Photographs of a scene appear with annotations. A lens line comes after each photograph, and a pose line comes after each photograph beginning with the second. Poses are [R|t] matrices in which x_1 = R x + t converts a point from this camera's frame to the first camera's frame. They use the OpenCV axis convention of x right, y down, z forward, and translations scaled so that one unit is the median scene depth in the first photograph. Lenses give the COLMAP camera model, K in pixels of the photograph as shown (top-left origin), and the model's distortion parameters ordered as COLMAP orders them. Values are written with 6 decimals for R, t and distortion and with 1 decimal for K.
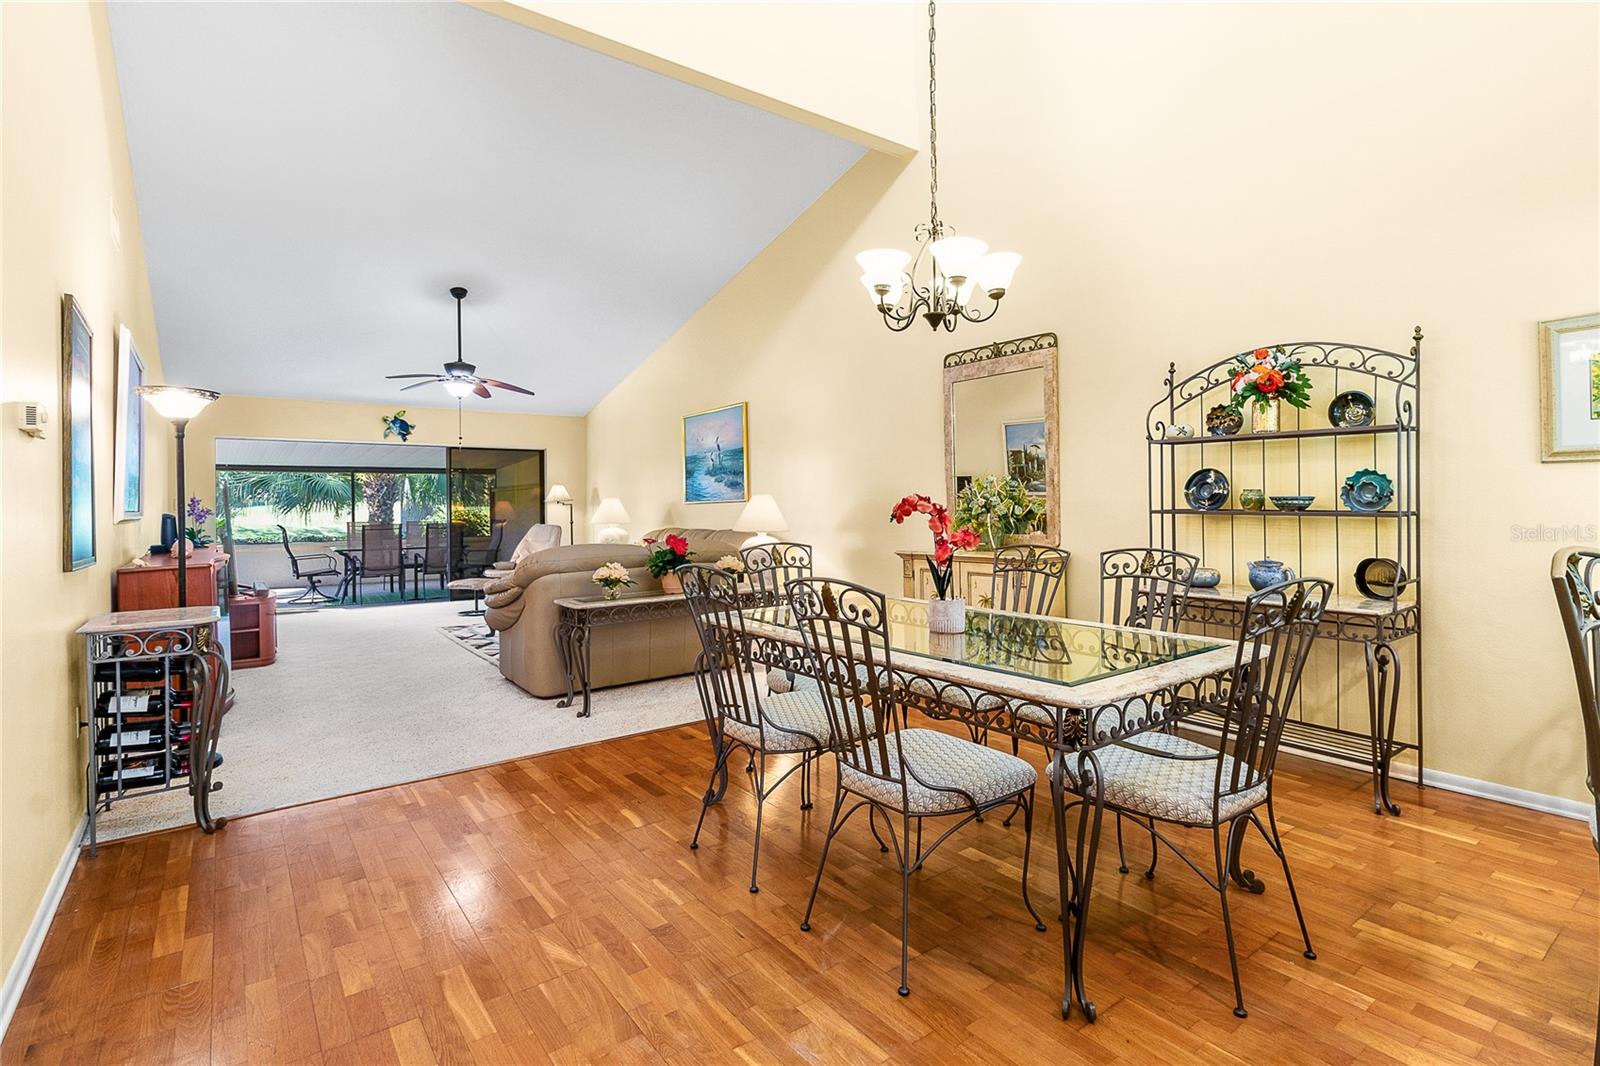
lens RADIAL K [[793.4, 0, 796.1], [0, 793.4, 520.9], [0, 0, 1]] dist [0.001779, 0.000181]
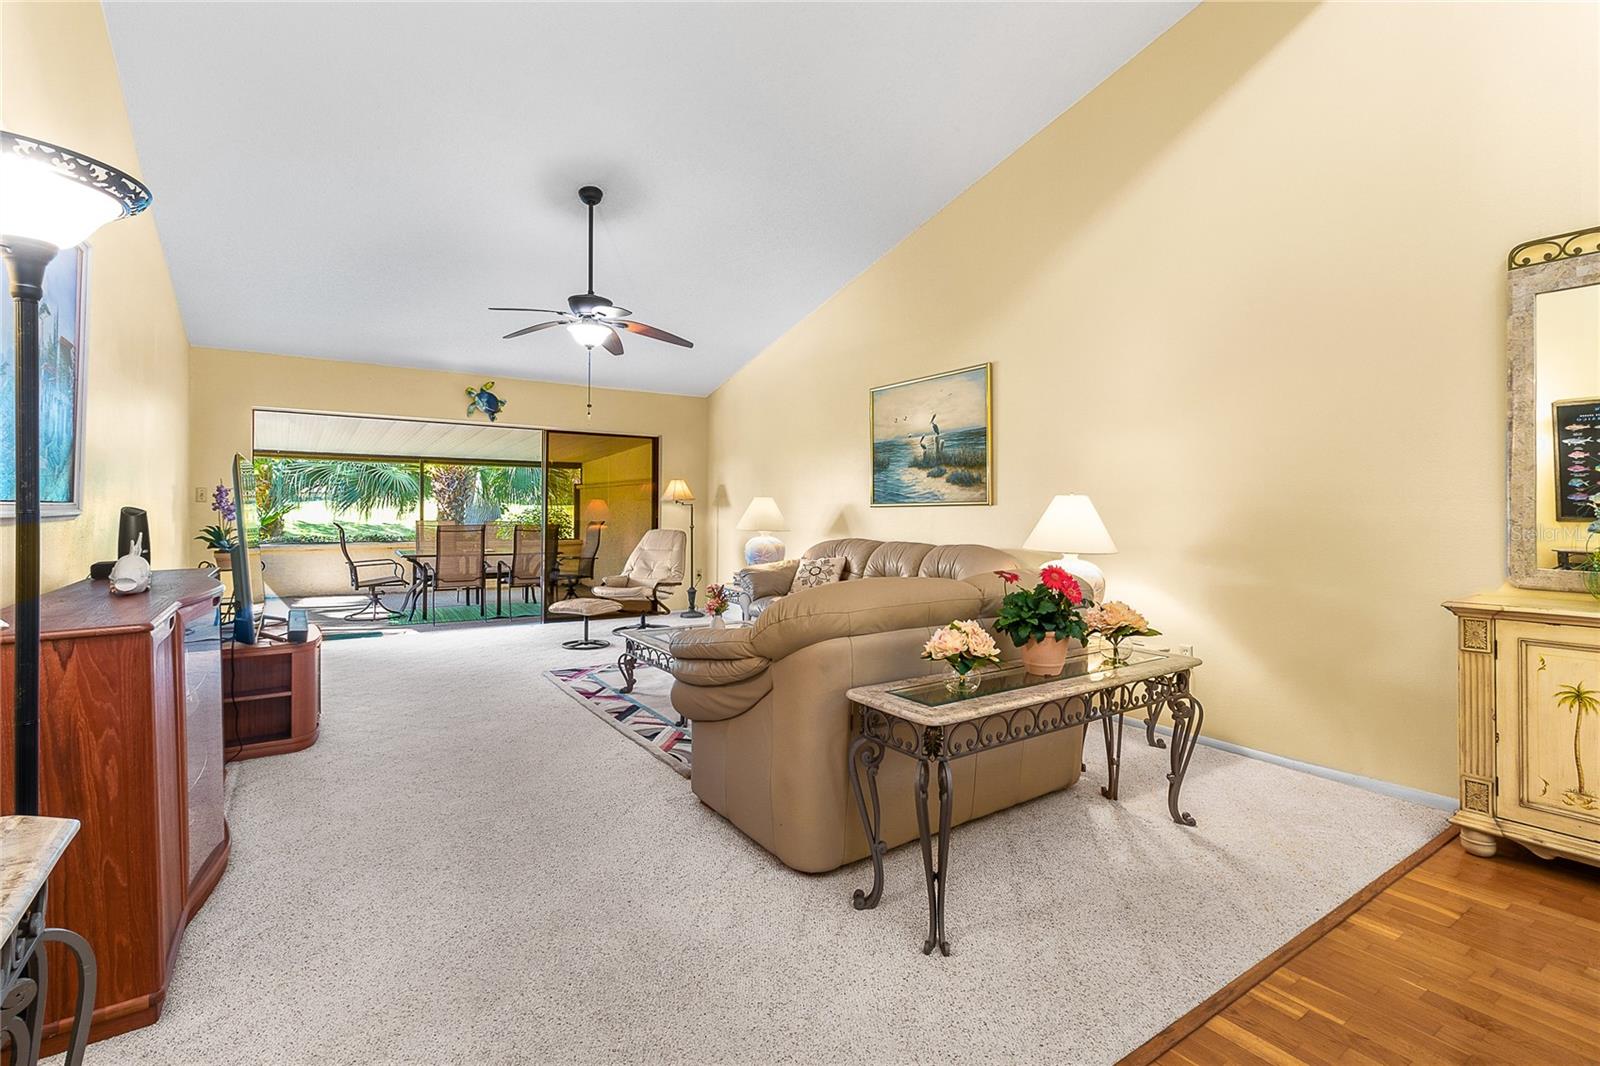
lens RADIAL K [[743.5, 0, 800.0], [0, 743.5, 533.0], [0, 0, 1]] dist [0.002443, 0.000406]
pose [[0.999397, 0.021483, -0.027269, -0.163916], [-0.021194, 0.999717, 0.010819, -0.002916], [0.027493, -0.010234, 0.999570, 0.266048]]
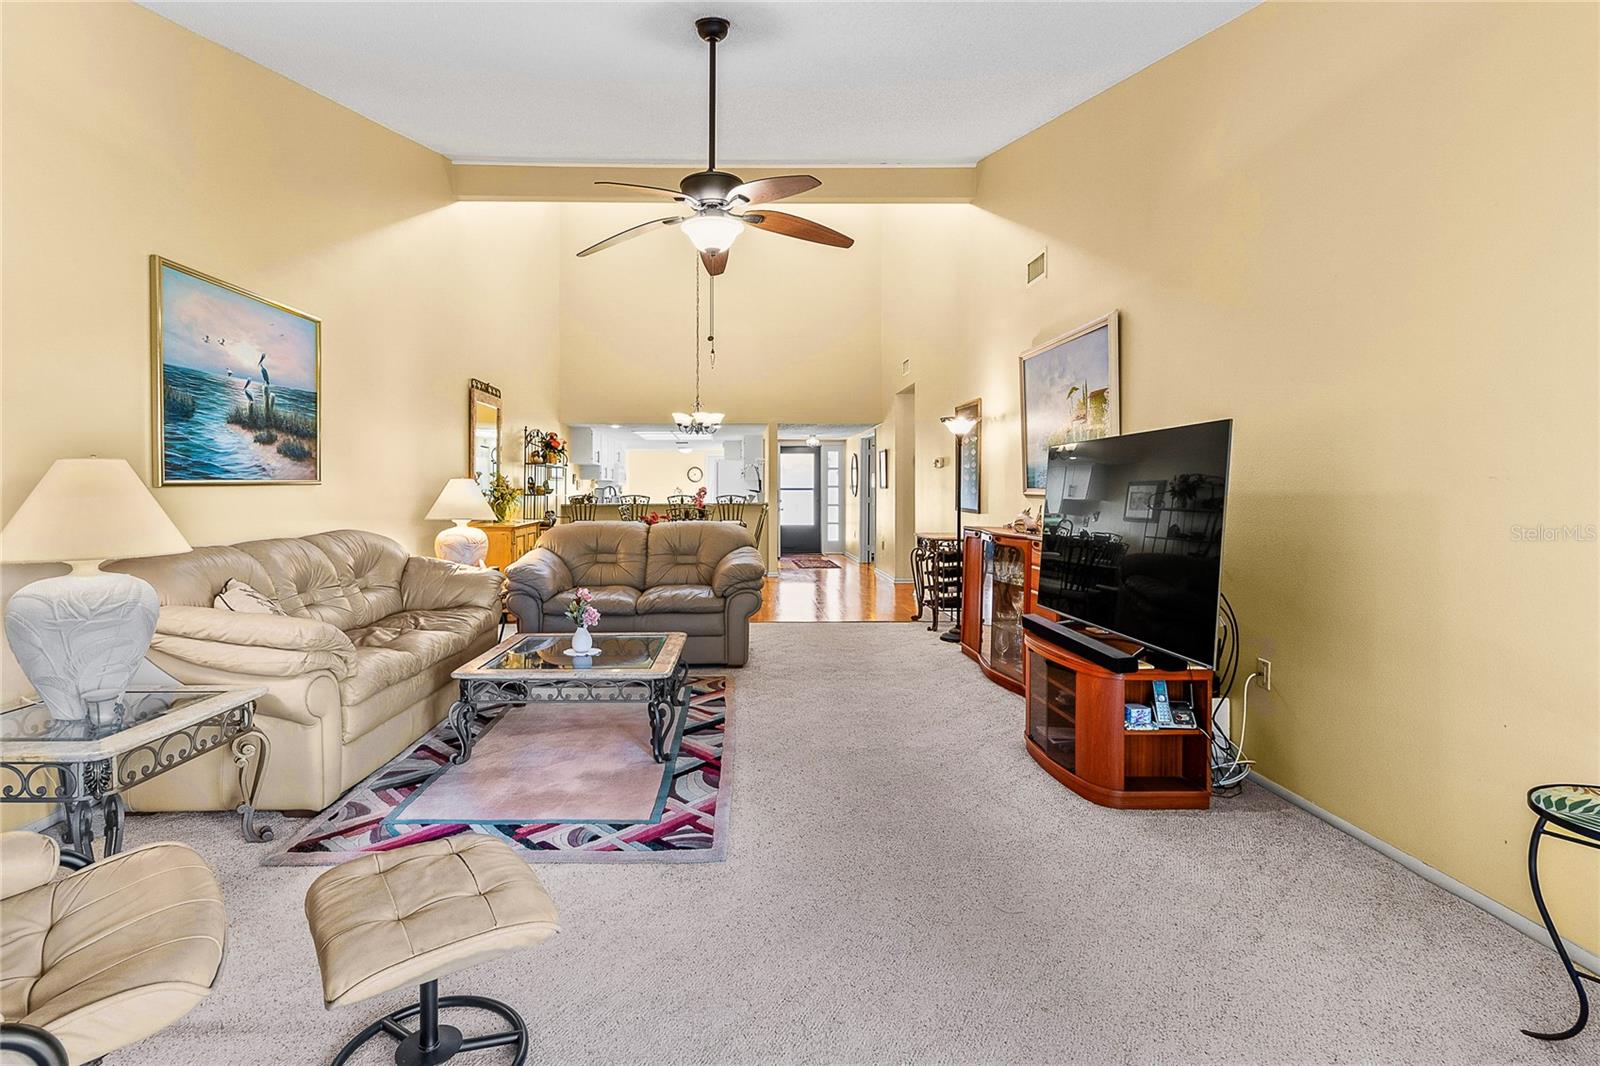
lens RADIAL K [[776.4, 0, 743.4], [0, 776.4, 493.1], [0, 0, 1]] dist [-0.000280, 0.000337]
pose [[-0.812815, 0.015982, 0.582303, -0.512837], [0.024050, 0.999692, 0.006133, -0.011618], [-0.582025, 0.018989, -0.812949, 1.000769]]
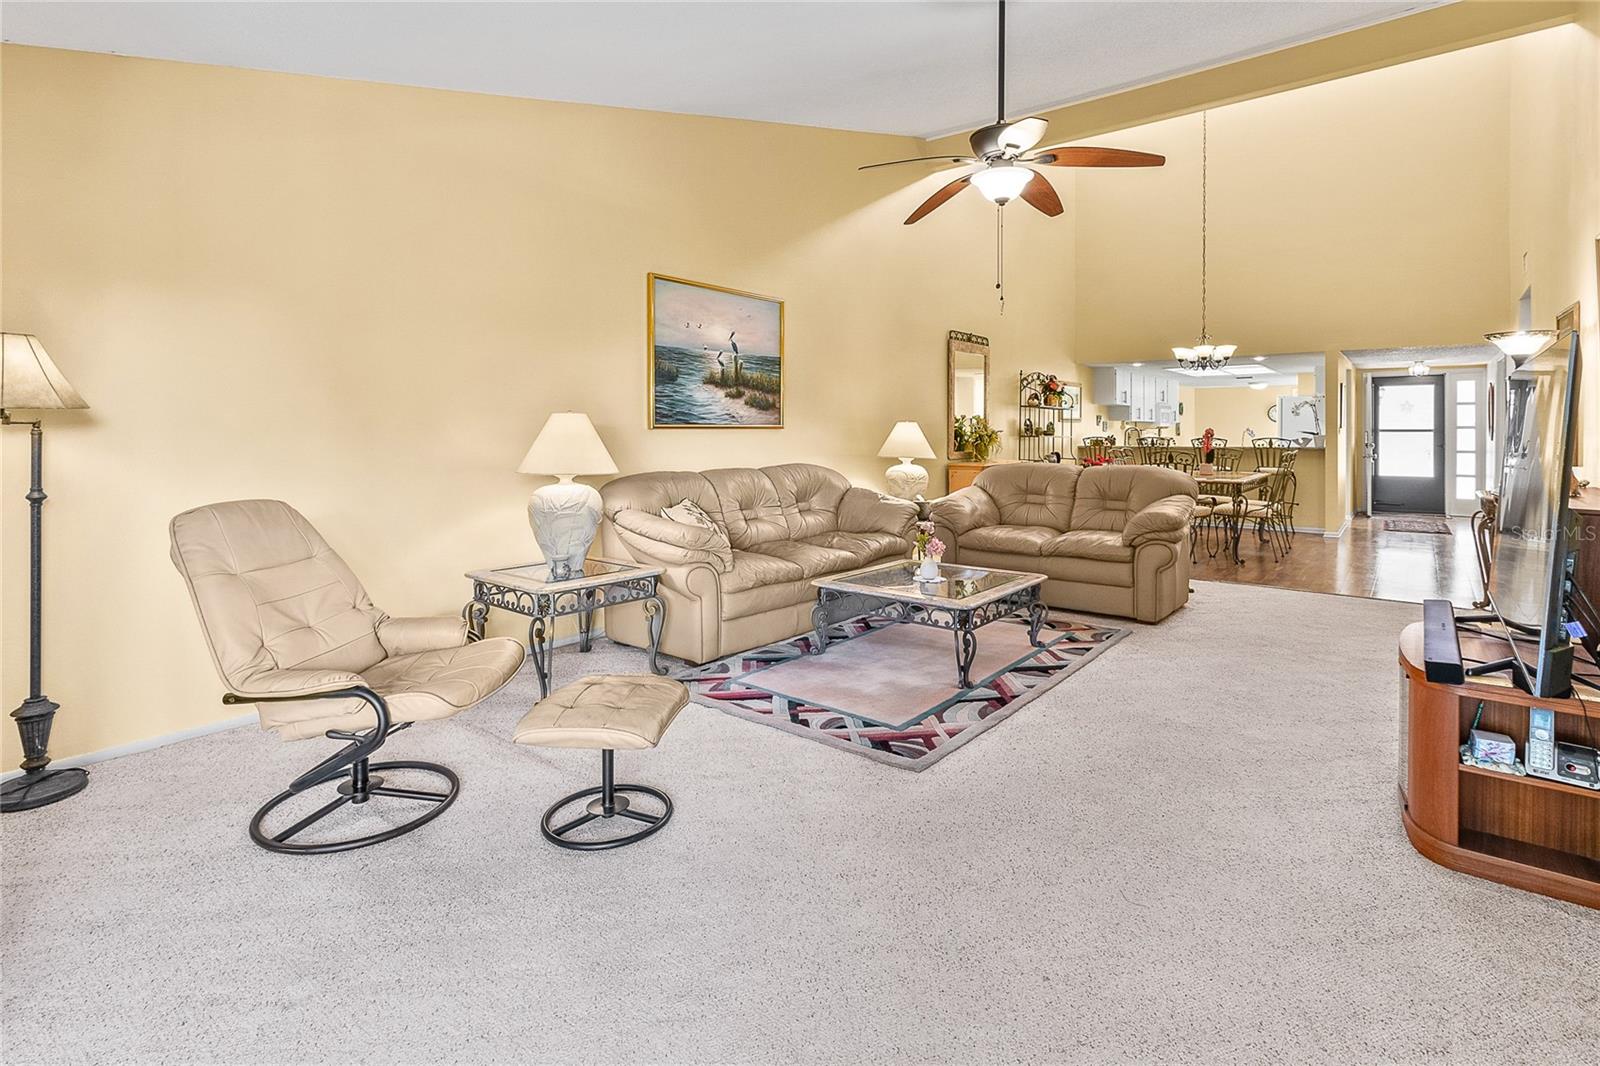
lens RADIAL K [[774.9, 0, 806.9], [0, 774.9, 436.2], [0, 0, 1]] dist [-0.001441, 0.000479]
pose [[-0.261878, 0.011559, 0.965032, -0.614006], [0.019434, 0.999789, -0.006701, -0.009223], [-0.964905, 0.017000, -0.262047, 0.911632]]
